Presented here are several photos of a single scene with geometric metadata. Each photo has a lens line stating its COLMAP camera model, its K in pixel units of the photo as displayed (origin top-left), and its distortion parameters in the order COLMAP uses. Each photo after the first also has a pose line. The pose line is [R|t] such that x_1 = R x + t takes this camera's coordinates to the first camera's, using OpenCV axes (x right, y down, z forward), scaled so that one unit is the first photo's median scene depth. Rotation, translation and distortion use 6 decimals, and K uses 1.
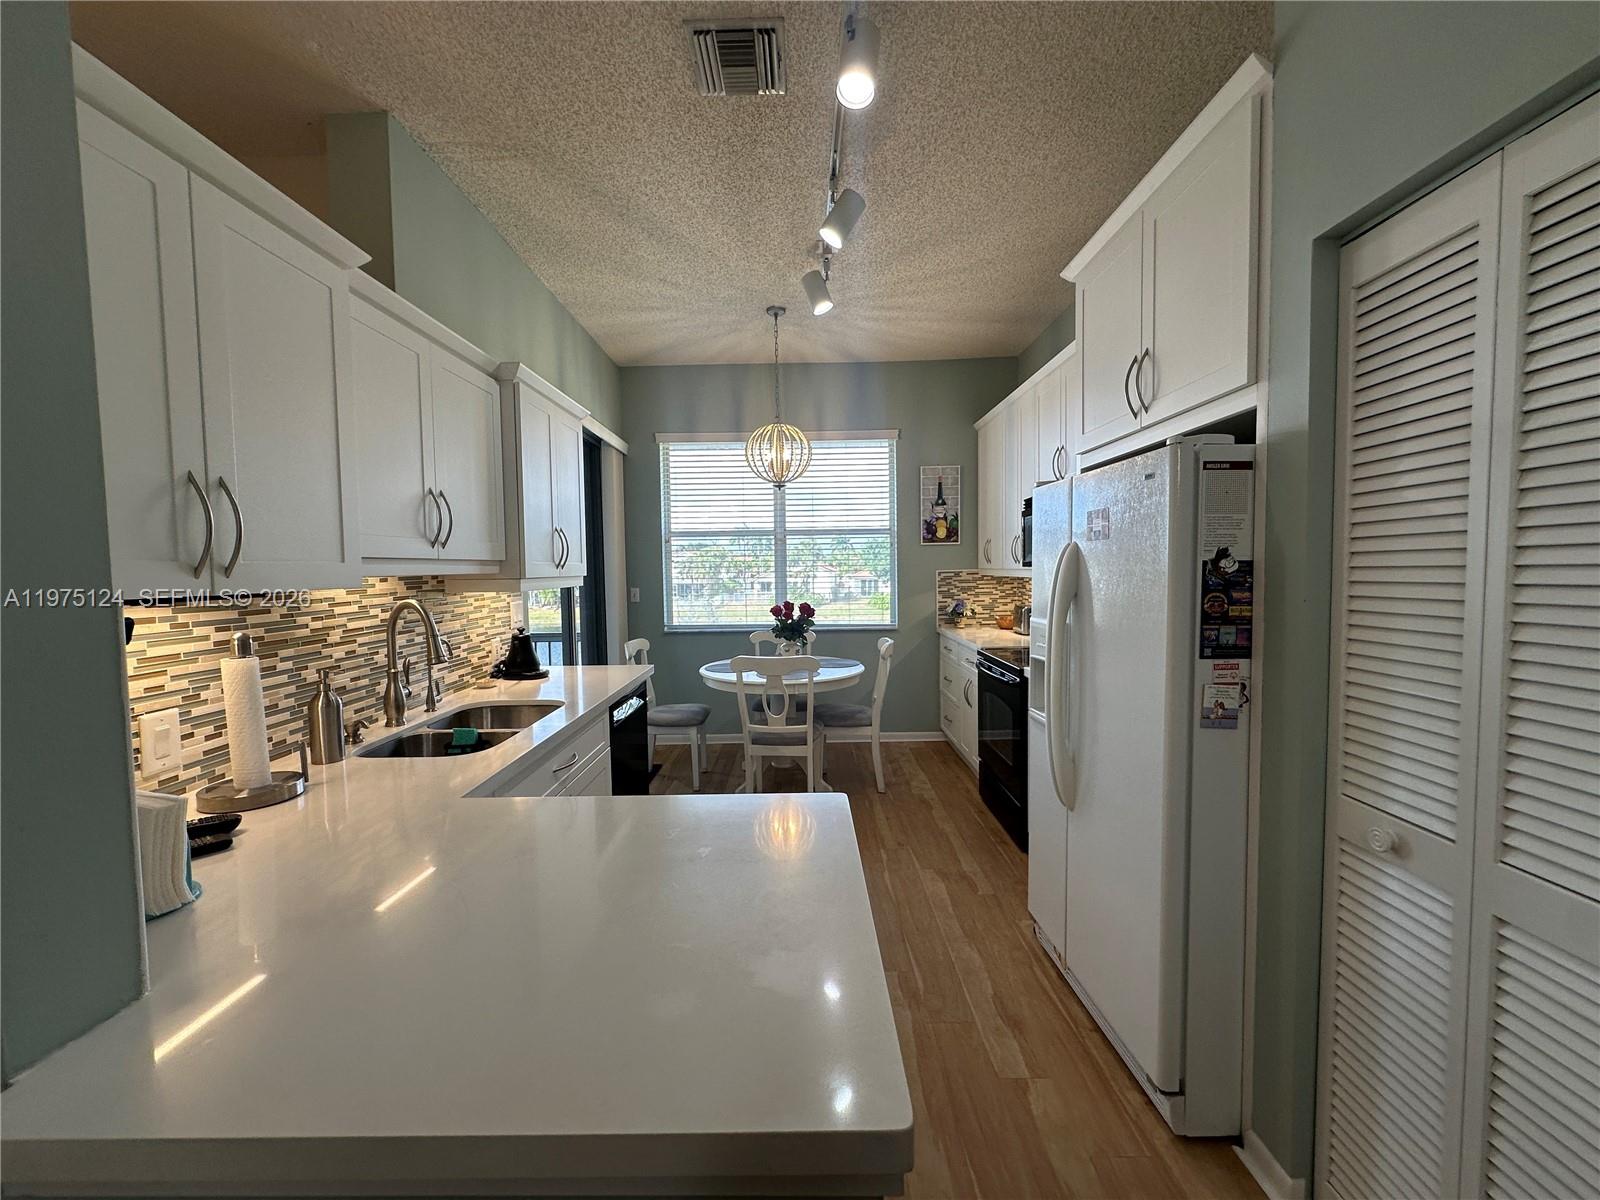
lens RADIAL K [[645.1, 0, 800.0], [0, 645.1, 600.0], [0, 0, 1]] dist [0.009082, 0.000102]
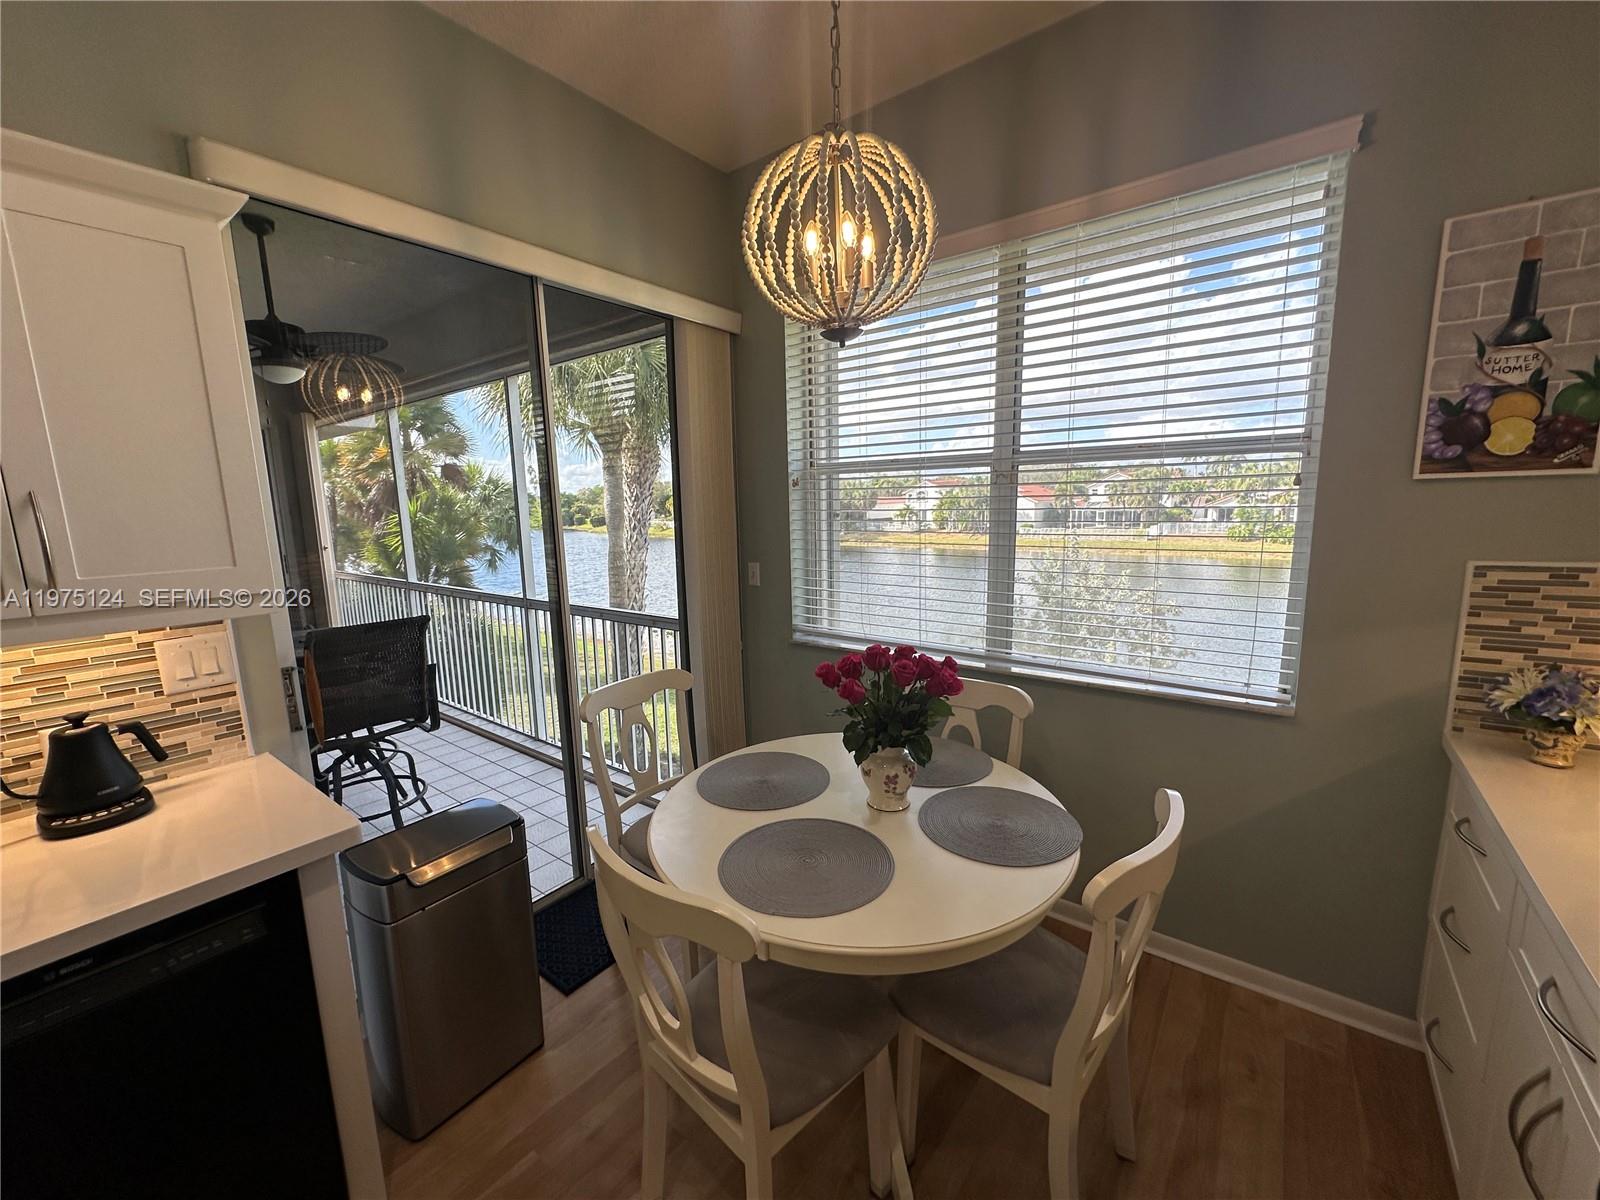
lens RADIAL K [[636.7, 0, 800.0], [0, 636.7, 600.0], [0, 0, 1]] dist [-0.001862, 0.000029]
pose [[0.796152, 0.090312, -0.598320, 0.138871], [-0.018617, 0.991987, 0.124961, -0.059336], [0.604811, -0.088349, 0.791453, 0.555415]]
